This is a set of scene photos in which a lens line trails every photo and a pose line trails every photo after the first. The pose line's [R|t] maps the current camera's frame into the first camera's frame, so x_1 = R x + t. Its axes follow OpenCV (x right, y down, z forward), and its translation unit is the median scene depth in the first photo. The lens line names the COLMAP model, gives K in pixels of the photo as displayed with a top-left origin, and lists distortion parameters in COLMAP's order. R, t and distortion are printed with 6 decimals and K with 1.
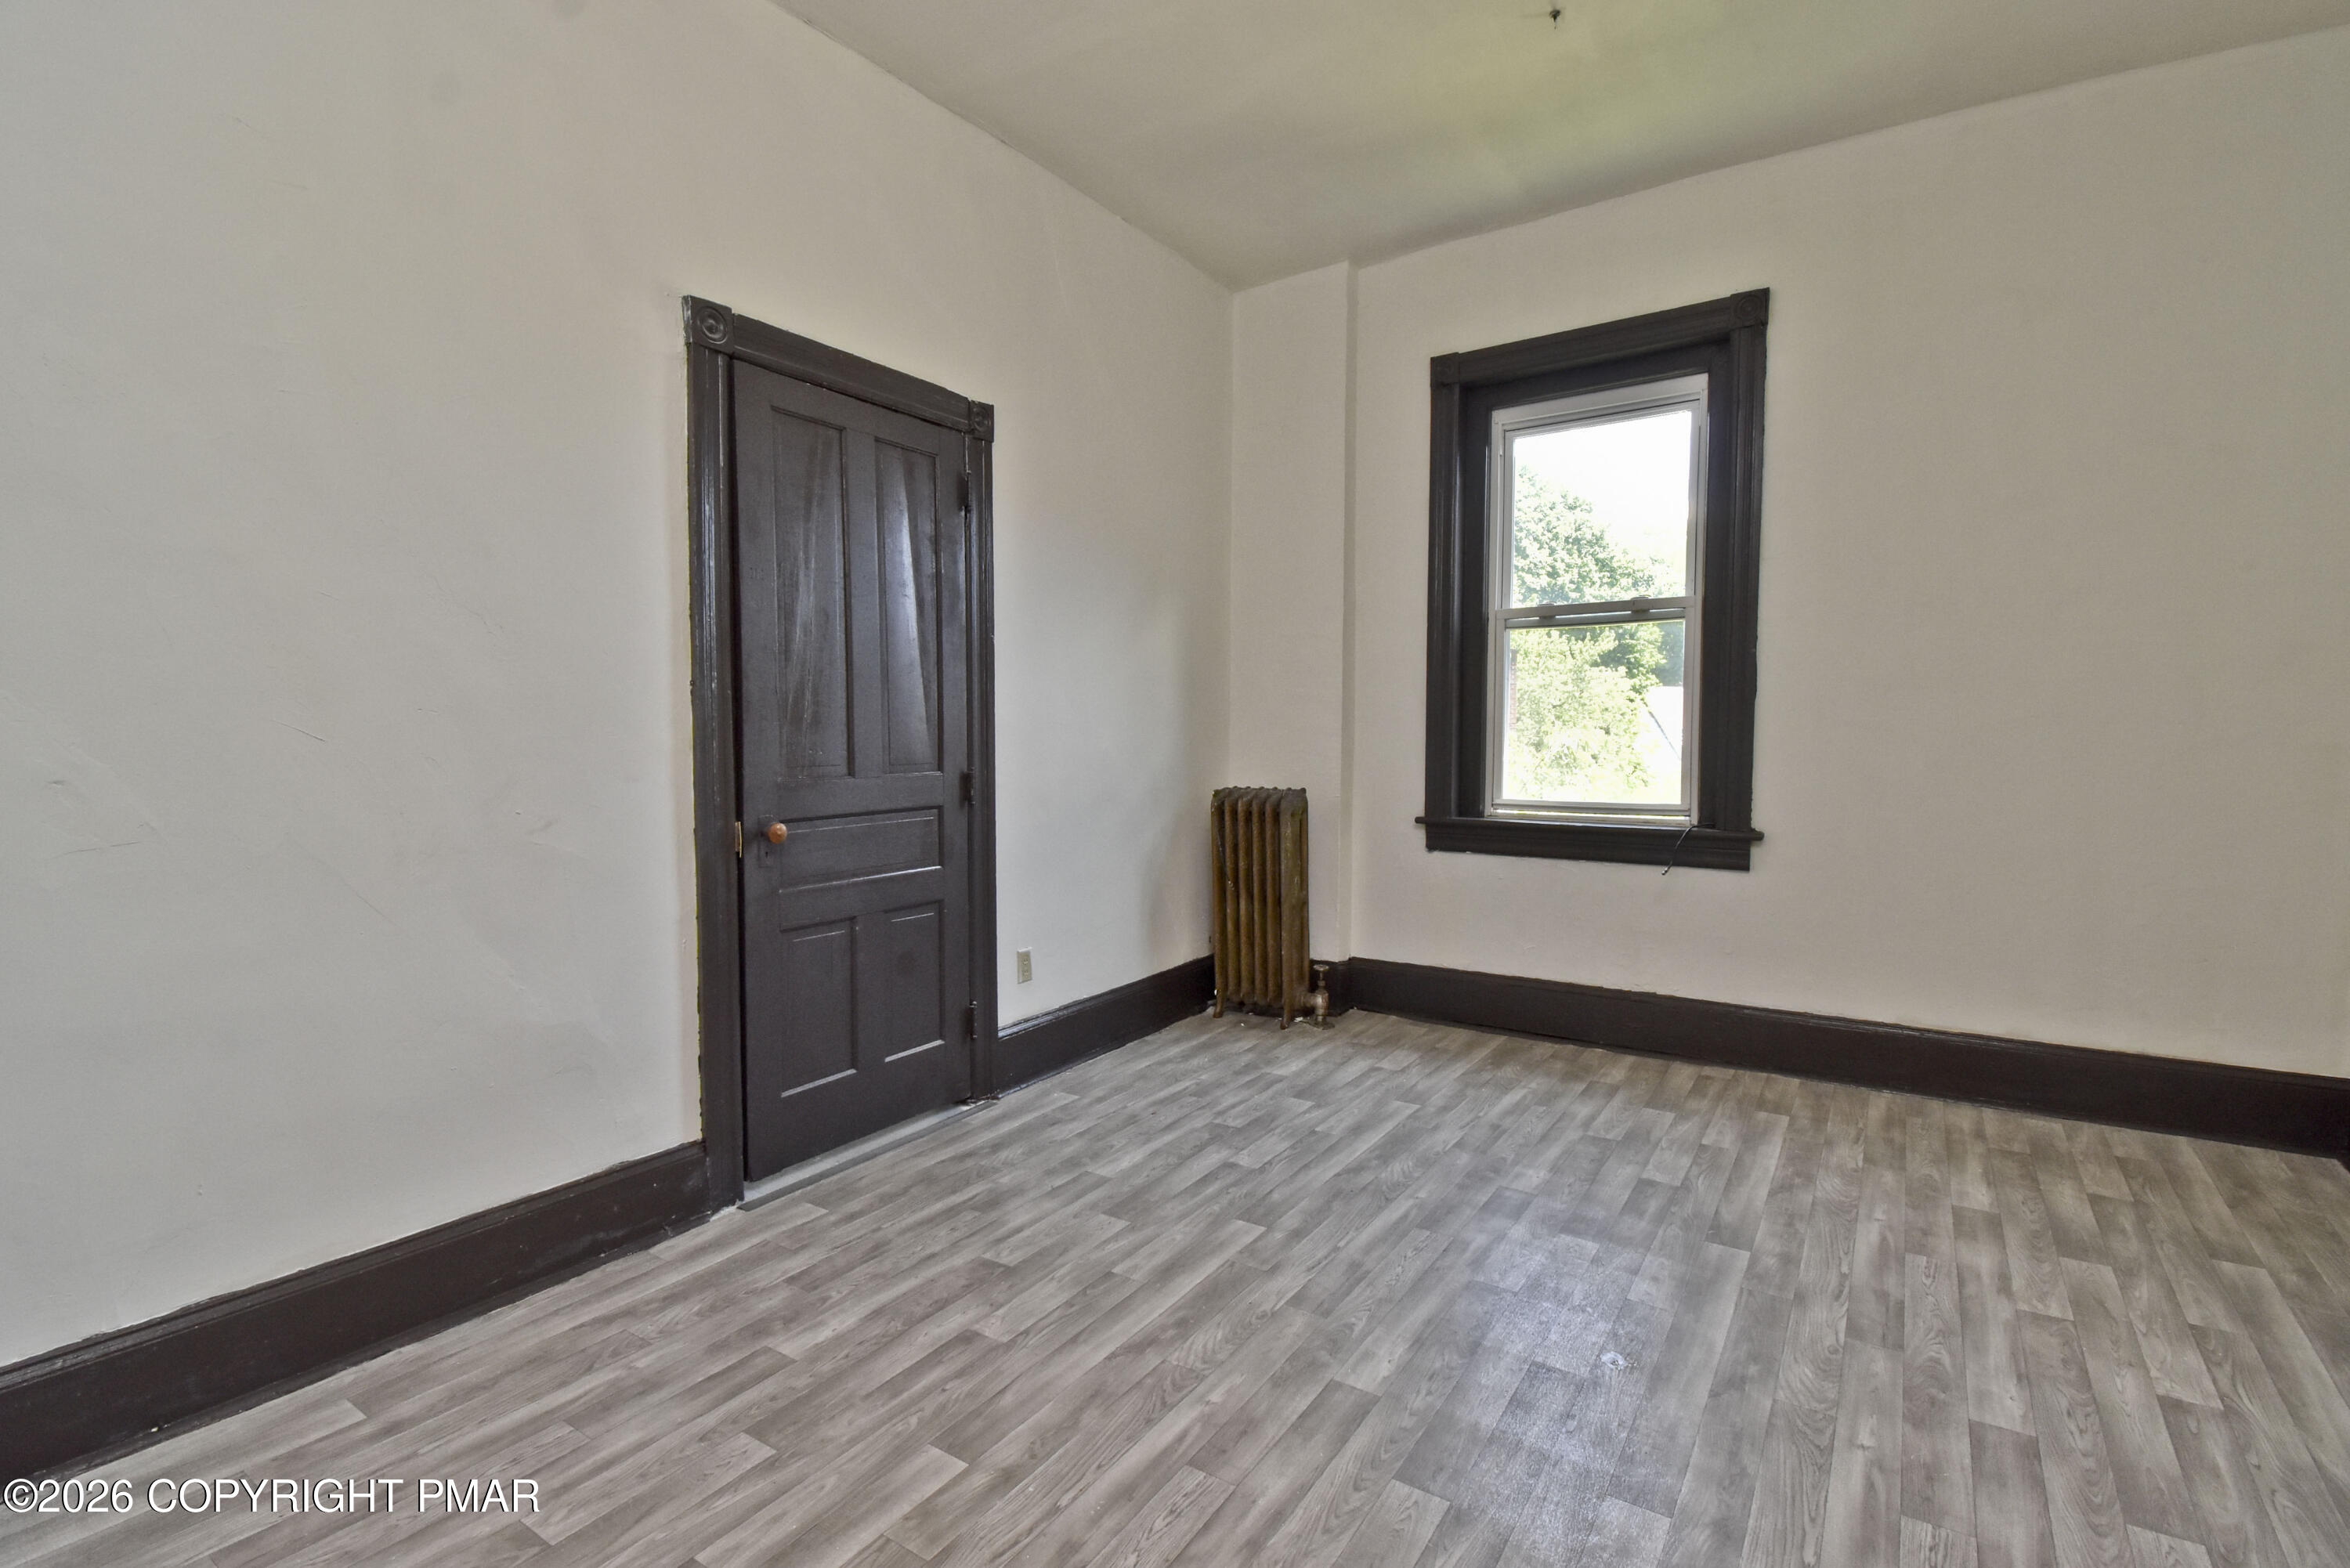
lens RADIAL K [[1088.4, 0, 1208.0], [0, 1088.4, 774.6], [0, 0, 1]] dist [0.029215, -0.031466]
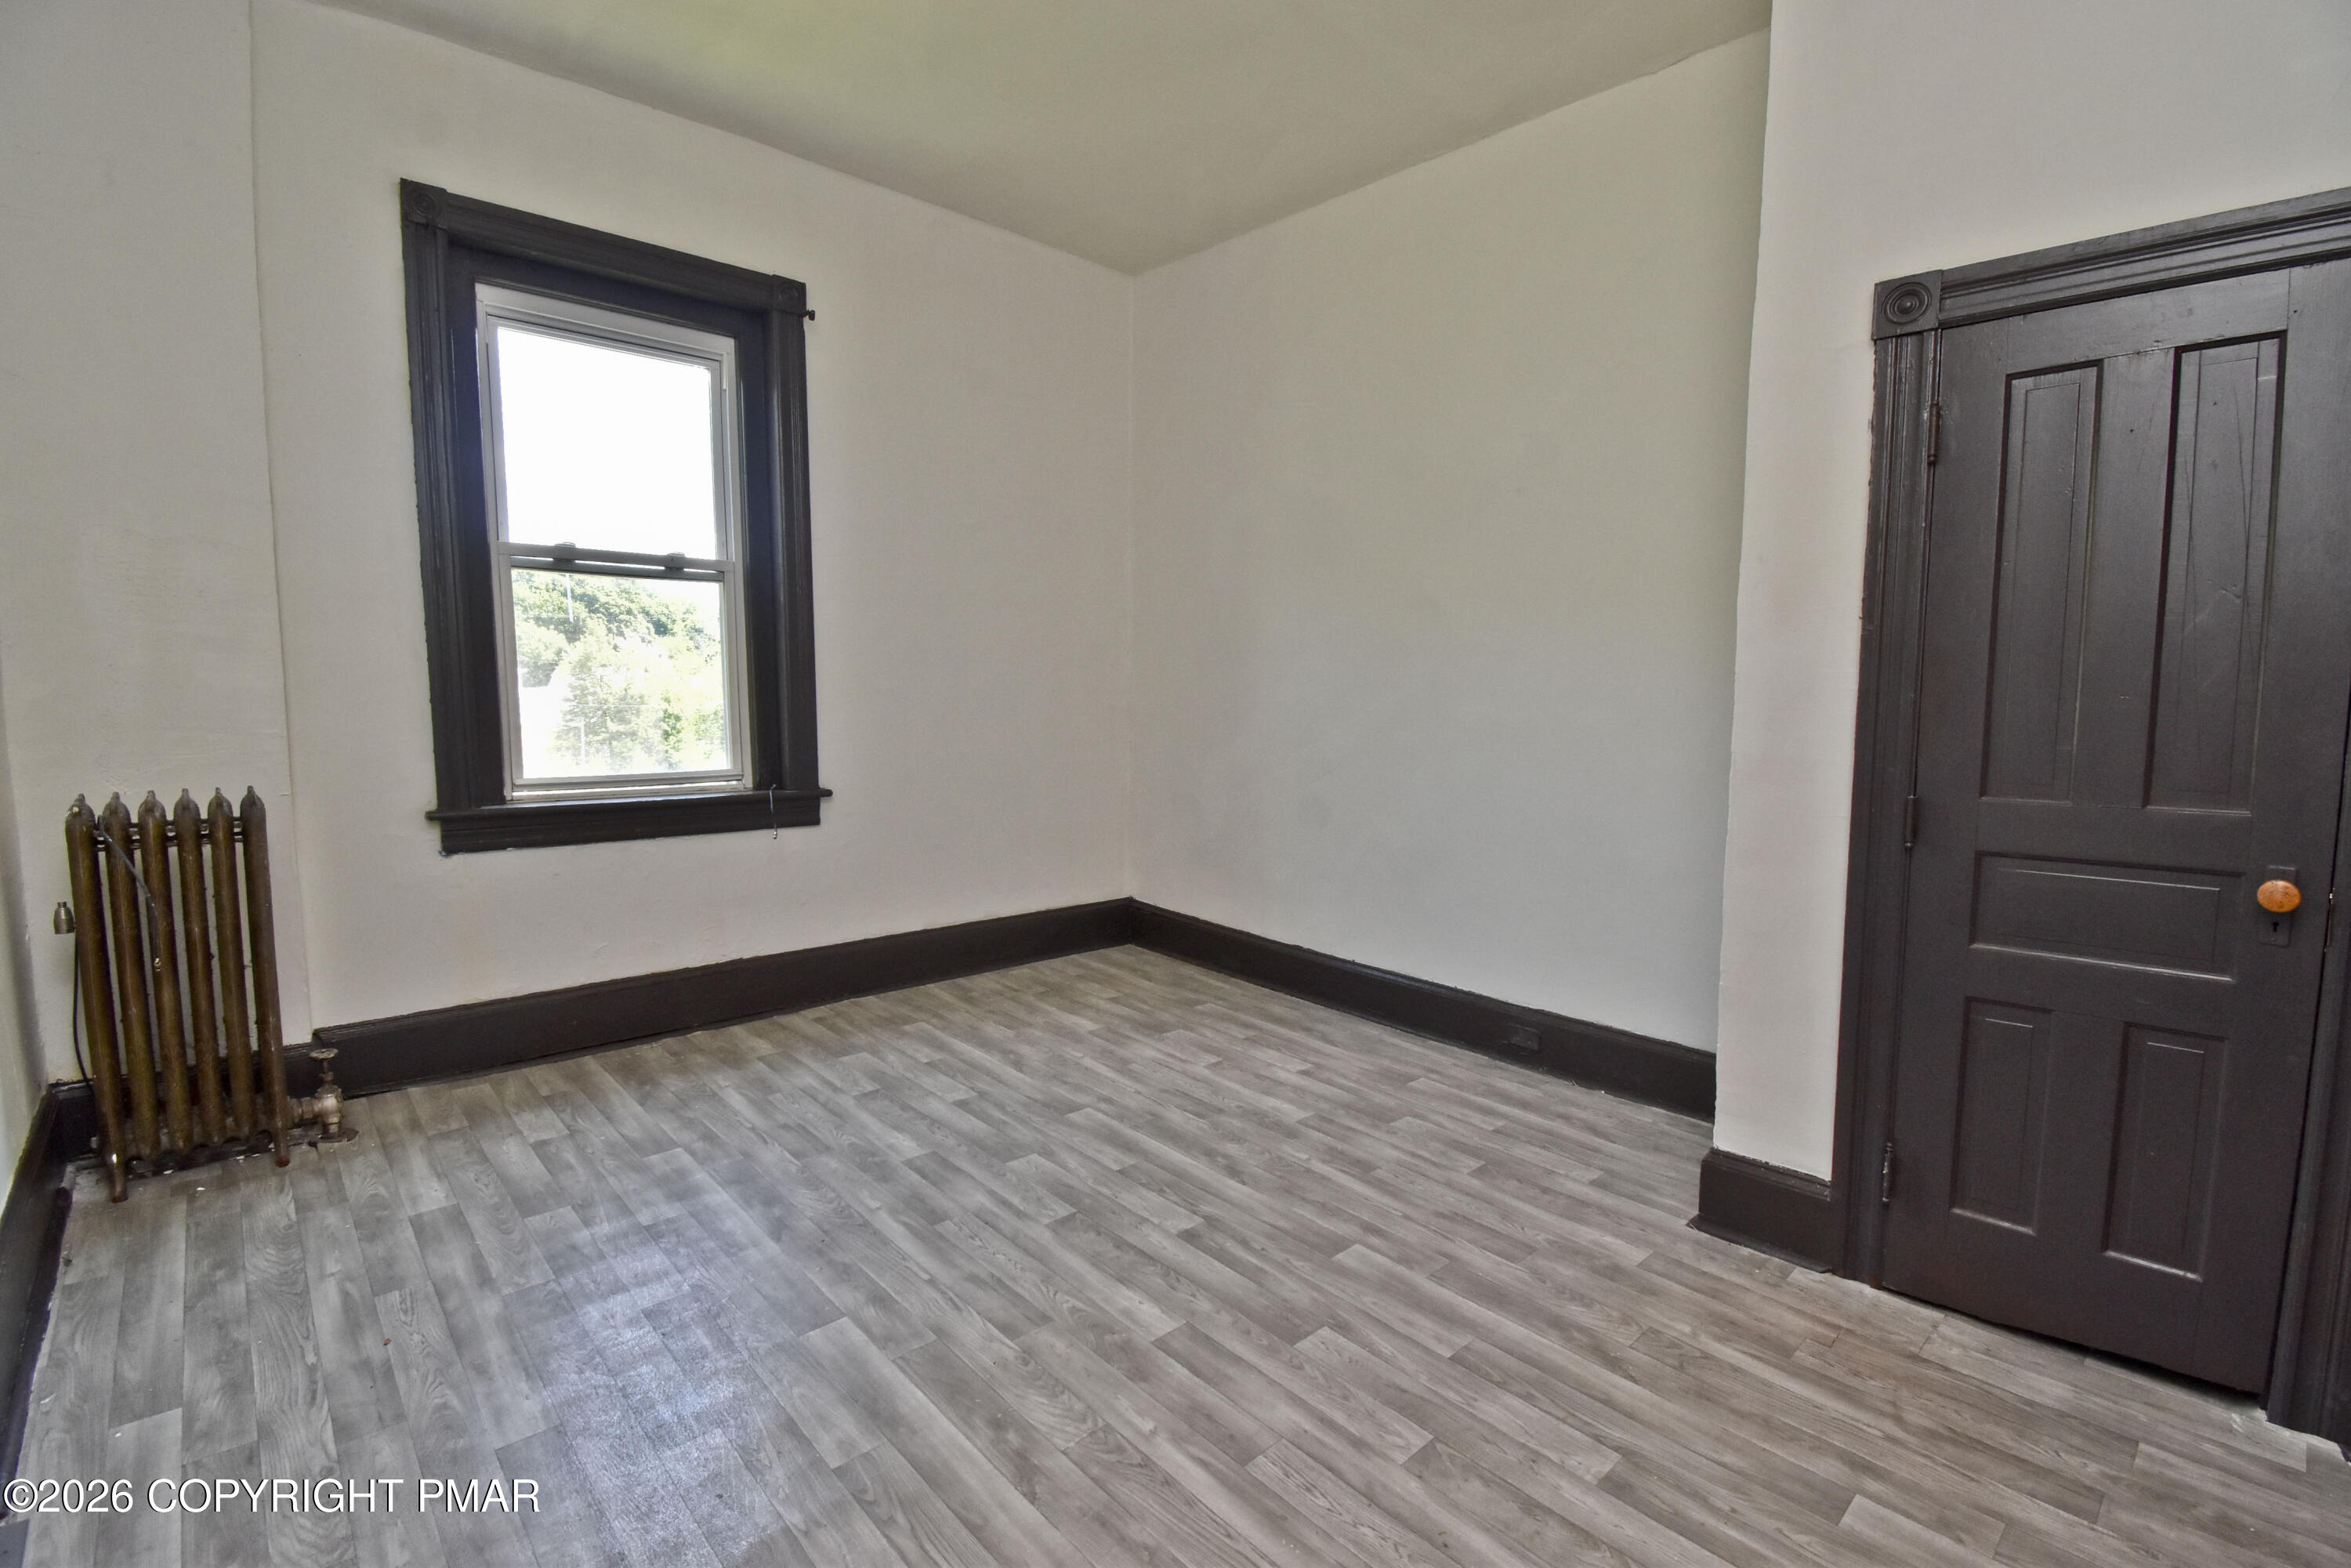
lens RADIAL K [[1028.8, 0, 1199.7], [0, 1028.8, 780.9], [0, 0, 1]] dist [0.019420, -0.022993]
pose [[0.243696, -0.082004, 0.966379, -0.415422], [0.024855, 0.996620, 0.078302, -0.028155], [-0.969533, 0.004938, 0.244910, 0.382119]]
